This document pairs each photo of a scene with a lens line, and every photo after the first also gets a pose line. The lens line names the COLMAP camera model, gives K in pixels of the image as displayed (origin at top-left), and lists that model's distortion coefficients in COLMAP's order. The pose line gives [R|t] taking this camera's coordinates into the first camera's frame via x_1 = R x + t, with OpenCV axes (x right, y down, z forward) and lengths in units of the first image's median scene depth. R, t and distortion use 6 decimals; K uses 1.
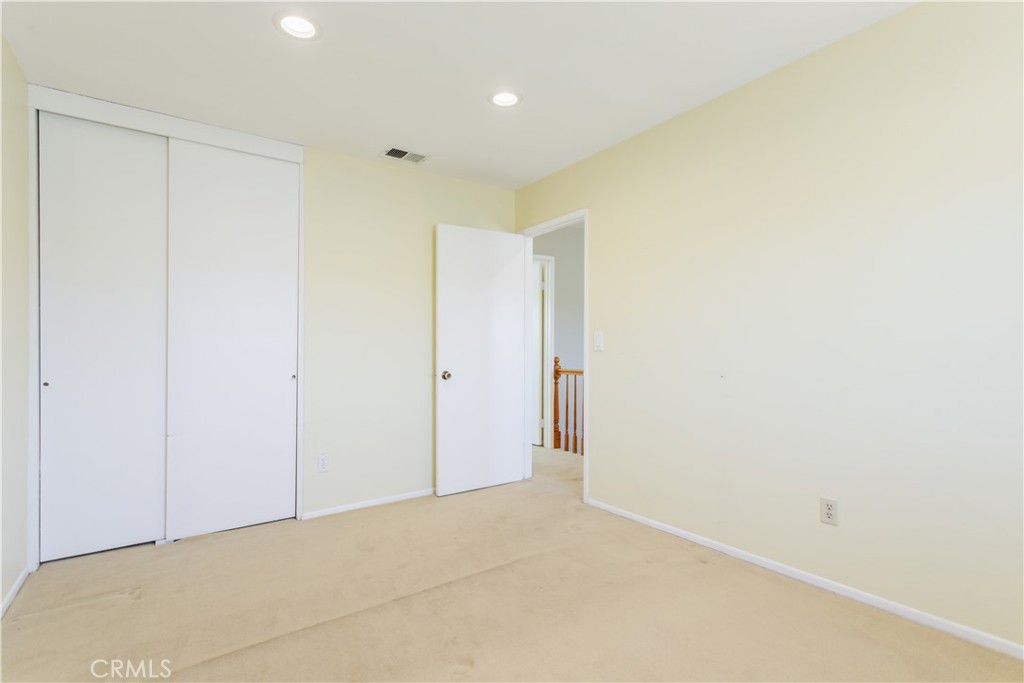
lens RADIAL K [[509.8, 0, 514.2], [0, 509.8, 345.9], [0, 0, 1]] dist [0.000225, 0.006071]
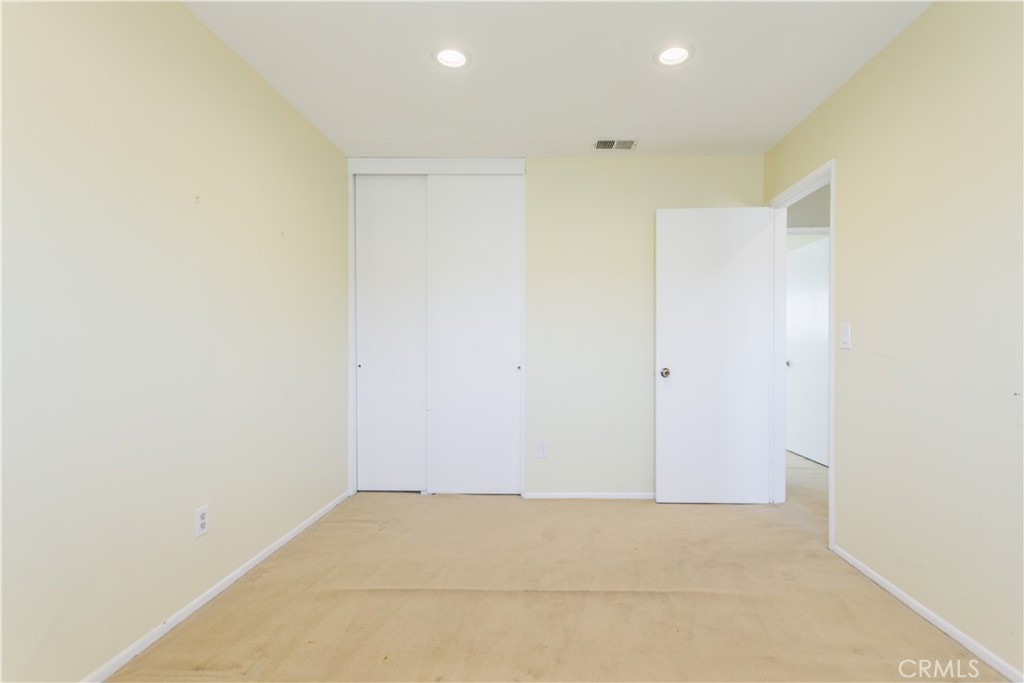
lens RADIAL K [[509.8, 0, 517.2], [0, 509.8, 339.8], [0, 0, 1]] dist [0.000225, 0.006071]
pose [[0.790773, 0.005367, -0.612085, 0.243878], [-0.004372, 0.999986, 0.003120, -0.003424], [0.612093, 0.000209, 0.790785, 0.121710]]
